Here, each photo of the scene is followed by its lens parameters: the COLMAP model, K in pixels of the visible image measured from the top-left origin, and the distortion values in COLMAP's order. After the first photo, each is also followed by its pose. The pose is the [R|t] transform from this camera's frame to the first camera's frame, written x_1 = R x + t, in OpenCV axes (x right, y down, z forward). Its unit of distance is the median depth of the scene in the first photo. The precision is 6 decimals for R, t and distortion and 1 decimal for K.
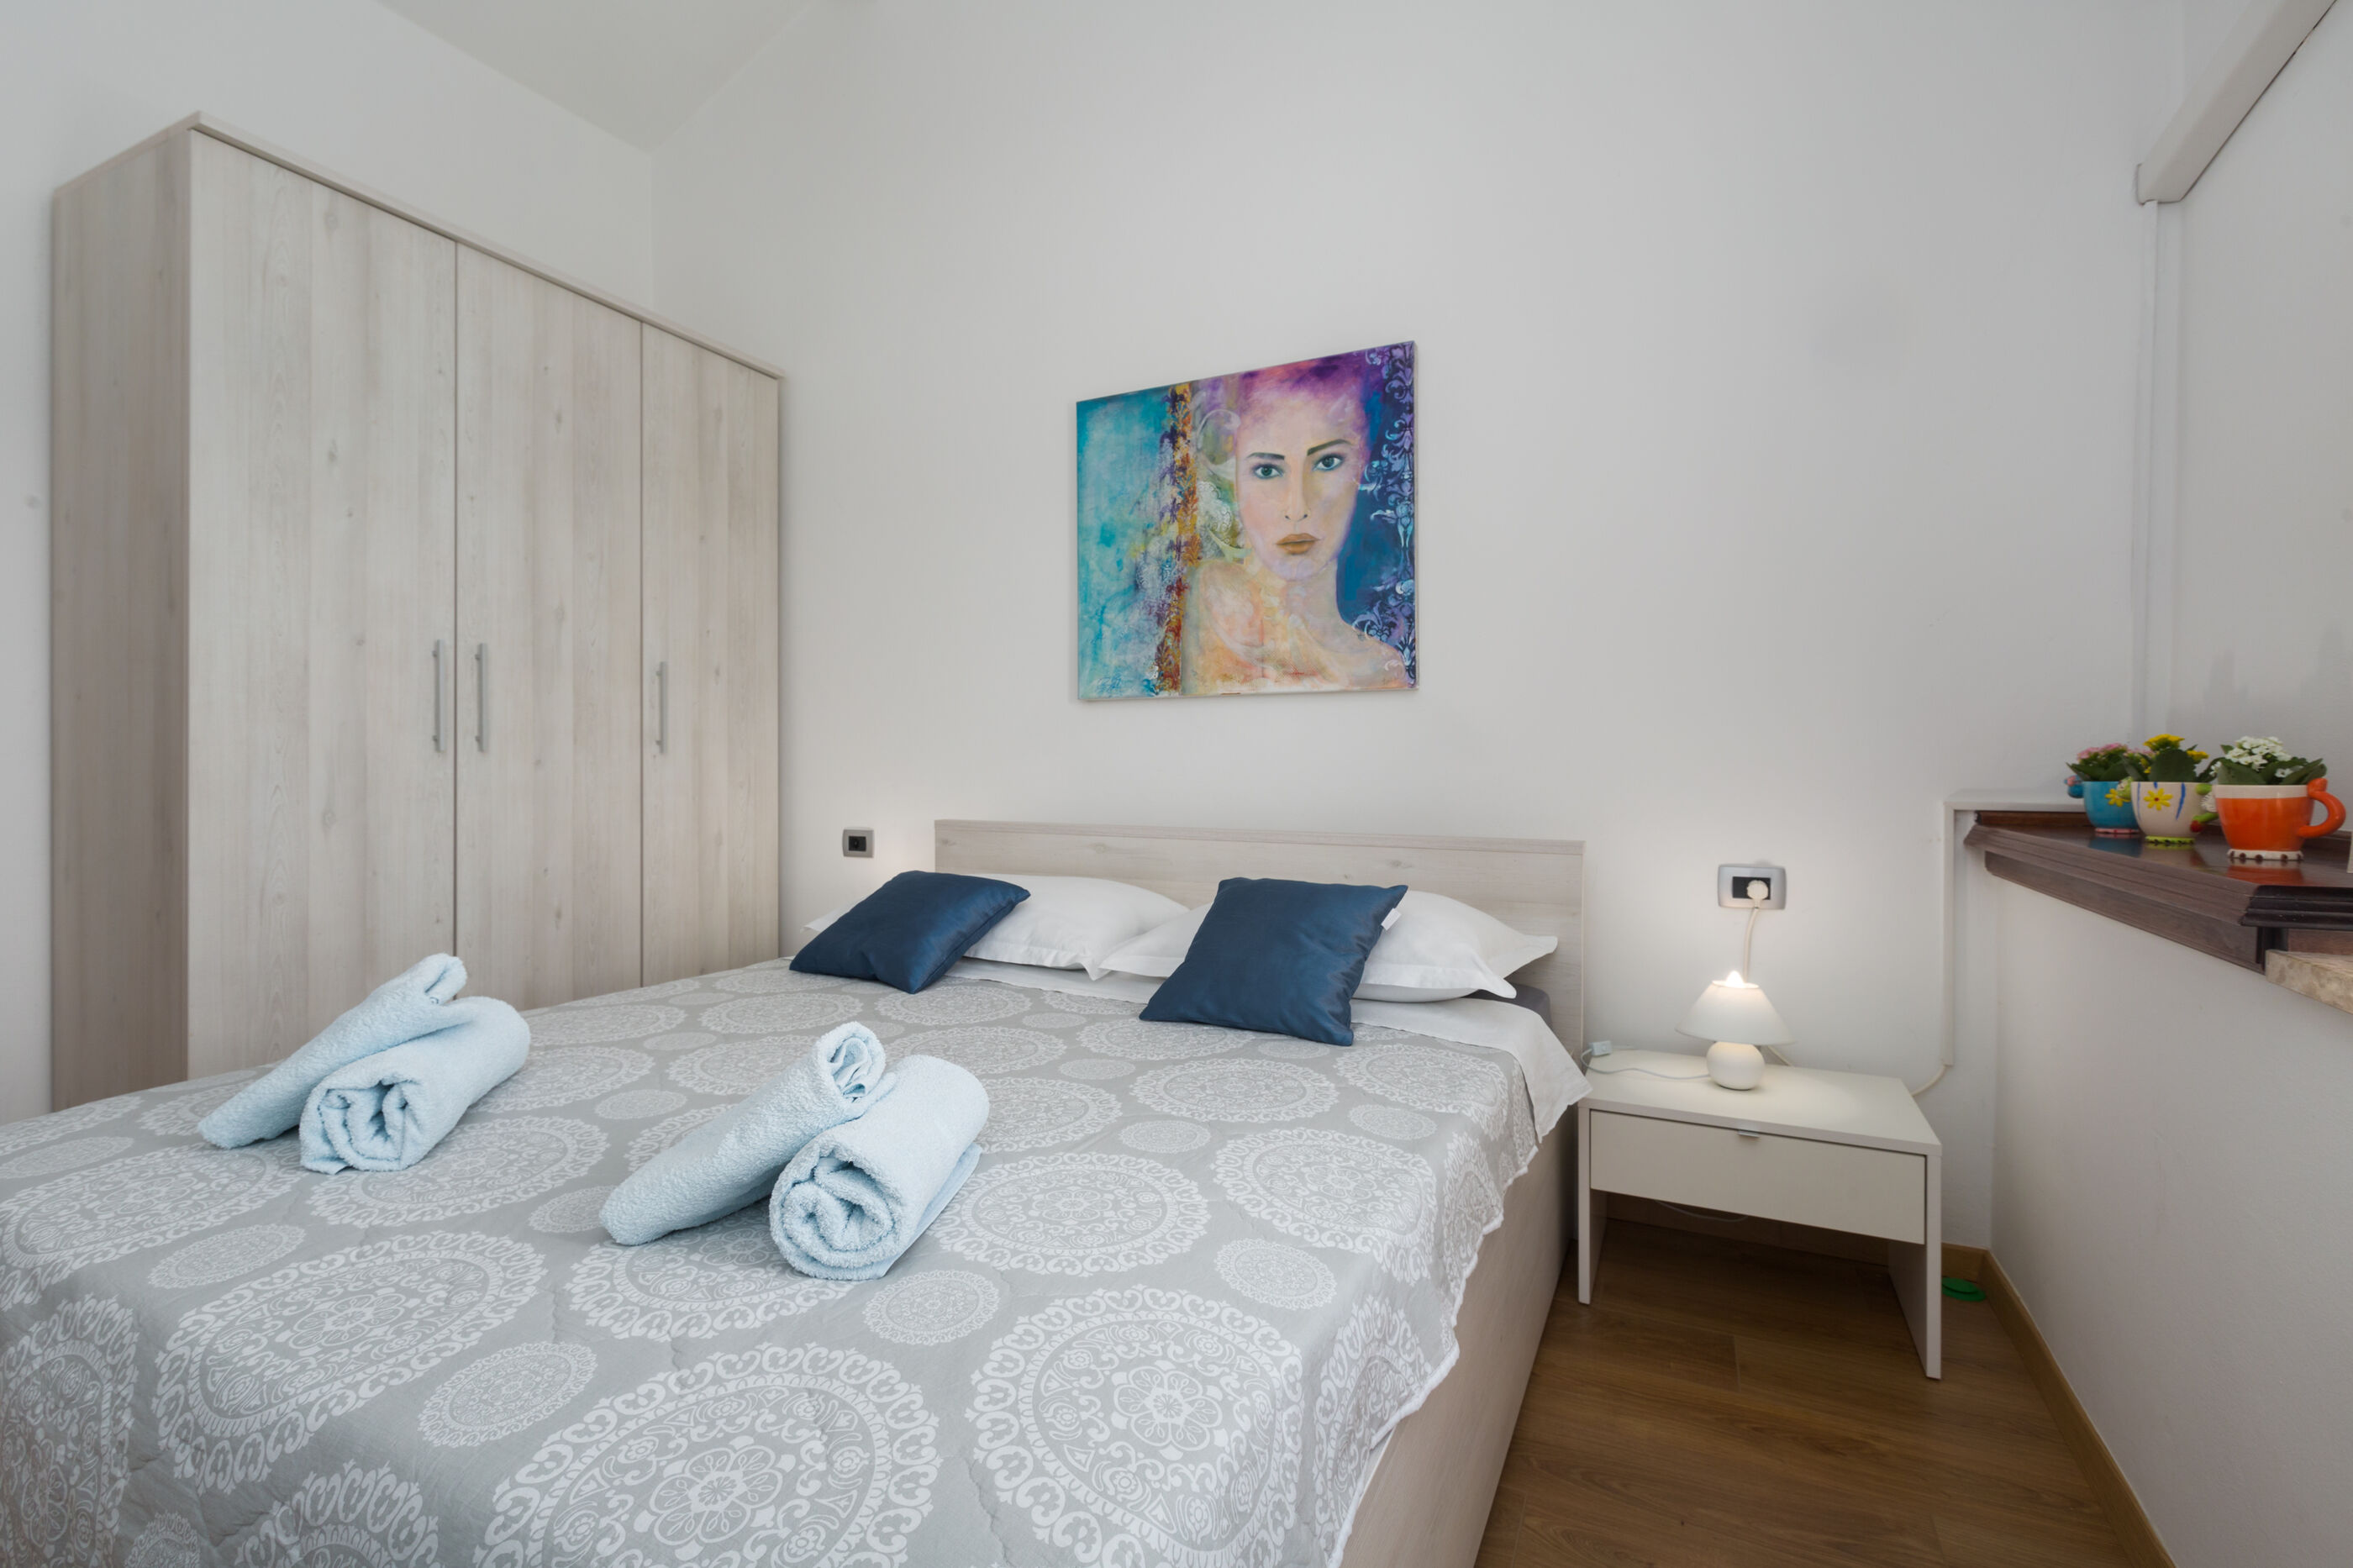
lens RADIAL K [[1064.1, 0, 1161.6], [0, 1064.1, 749.9], [0, 0, 1]] dist [0.003196, 0.000108]
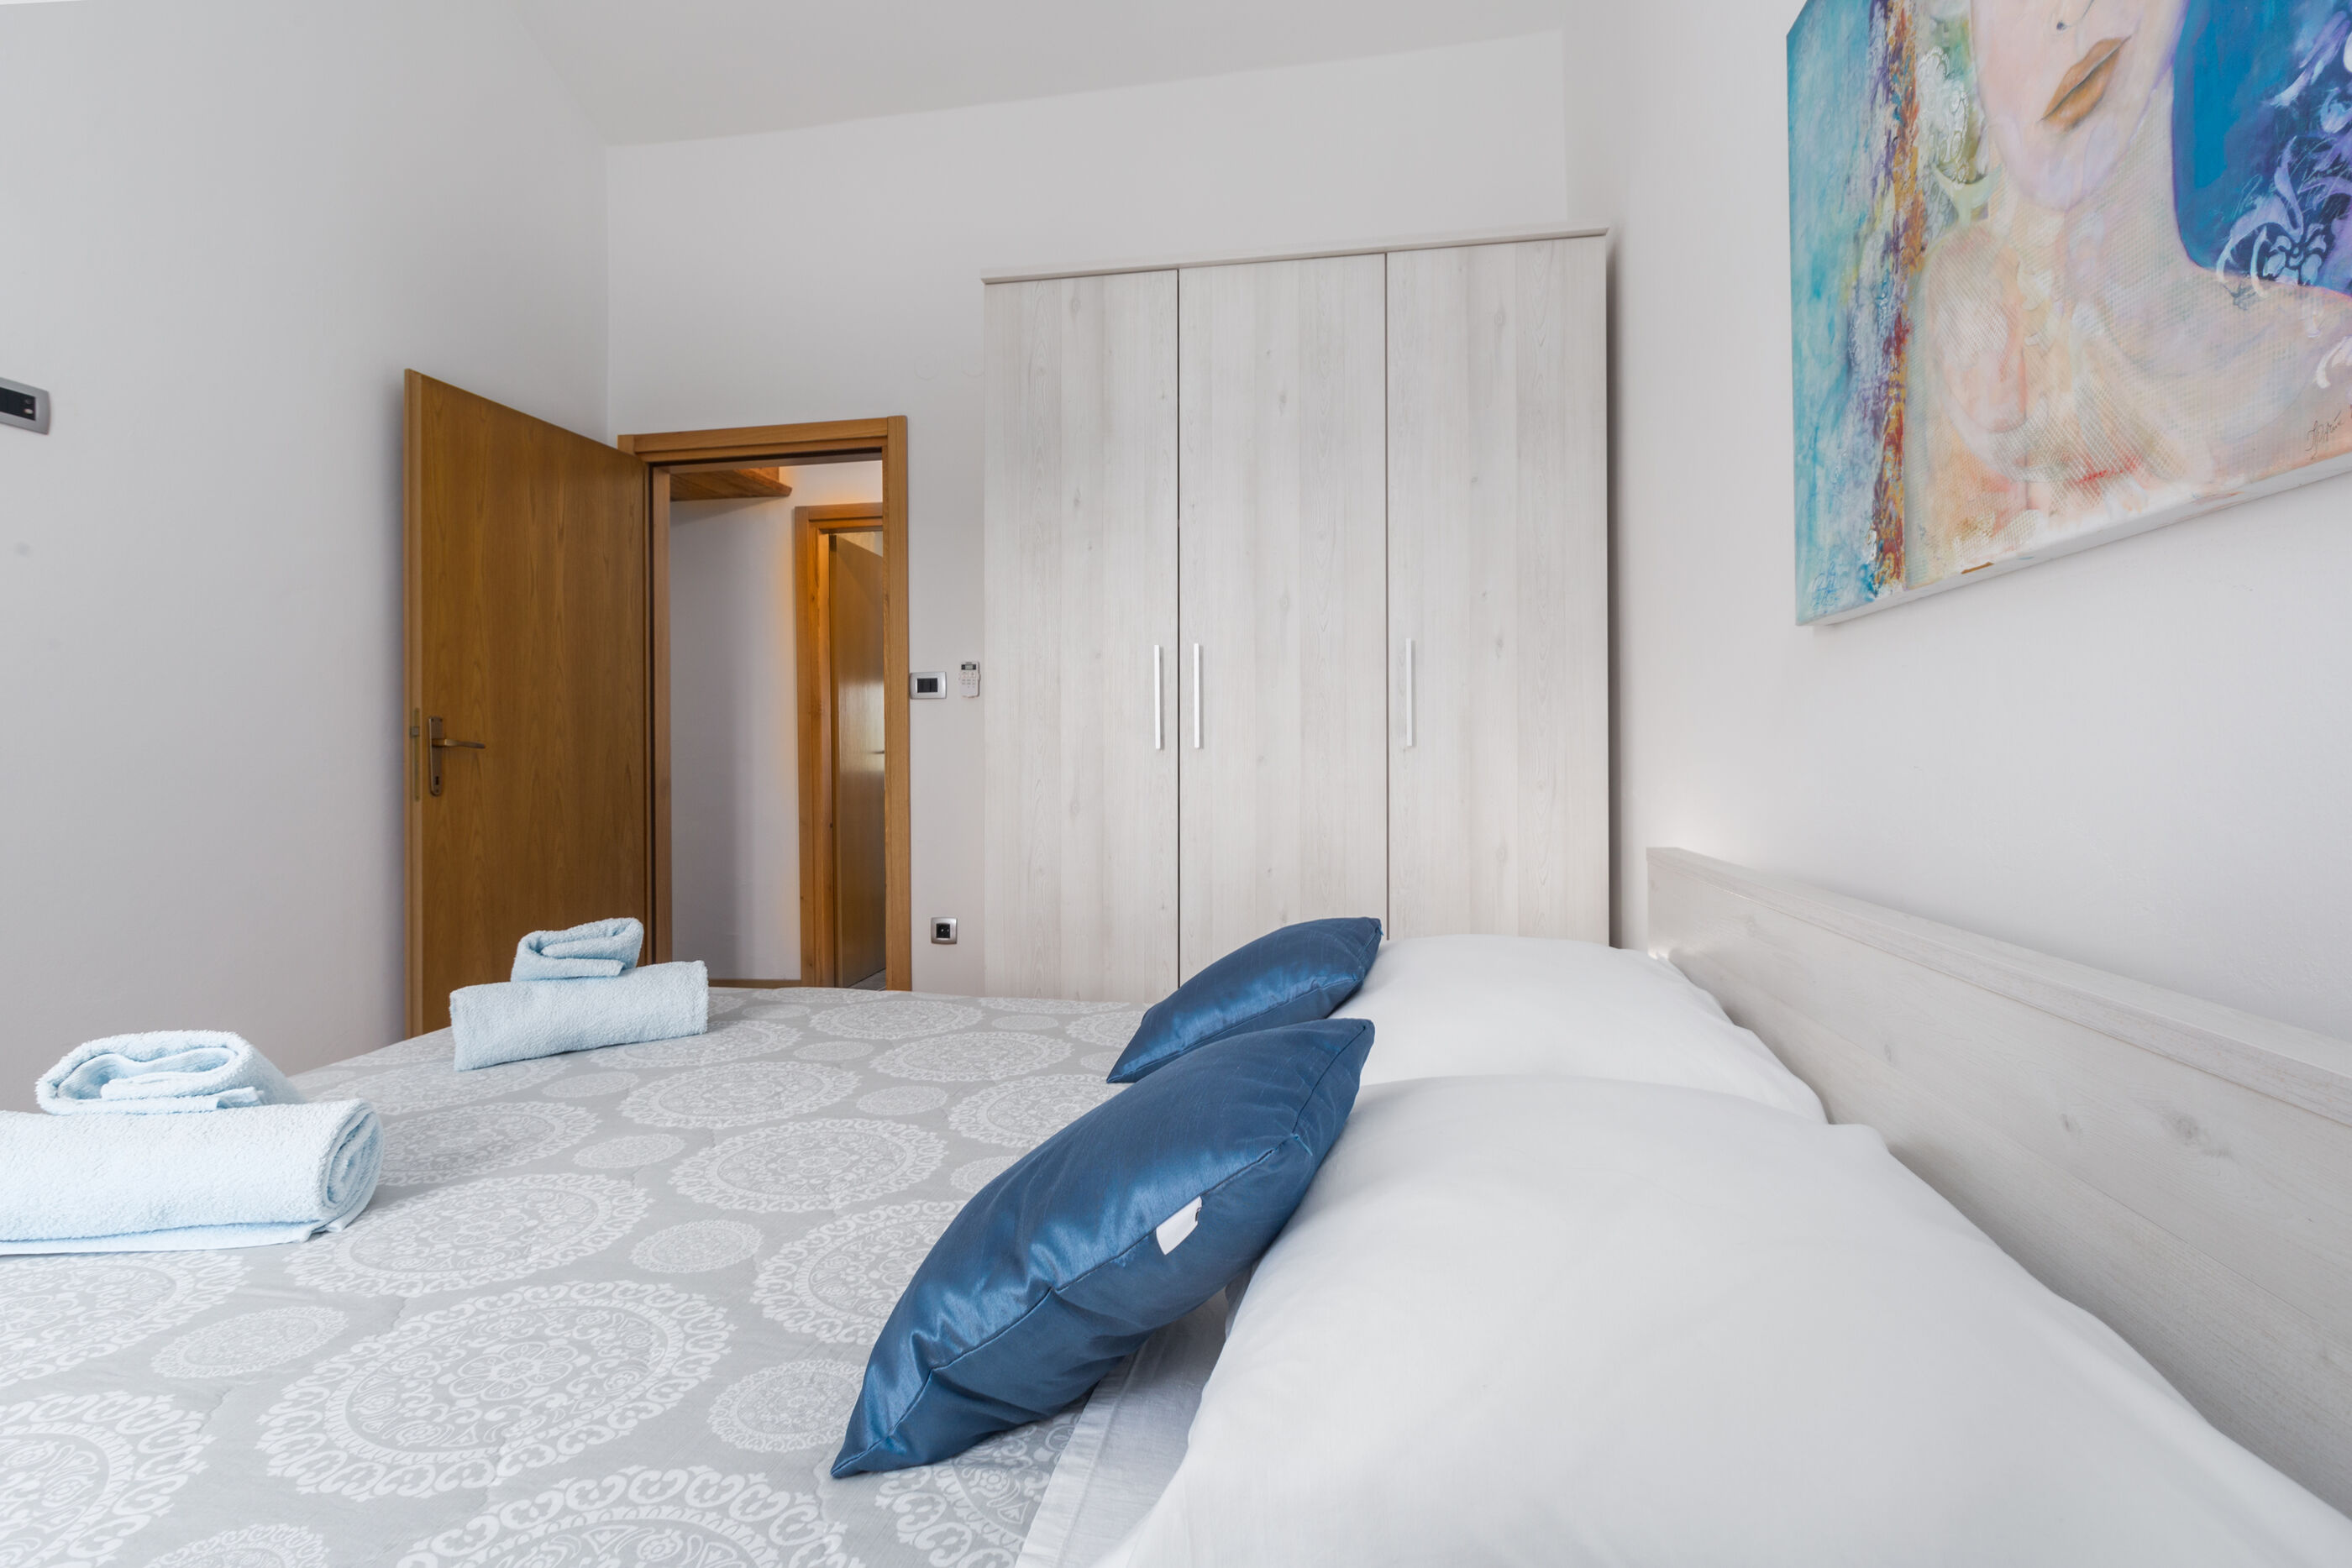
lens RADIAL K [[1120.9, 0, 1137.8], [0, 1120.9, 748.1], [0, 0, 1]] dist [-0.001976, -0.000009]
pose [[0.284327, -0.015140, -0.958608, 0.361819], [0.019566, 0.999759, -0.009987, 0.009826], [0.958528, -0.015917, 0.284554, 0.592823]]
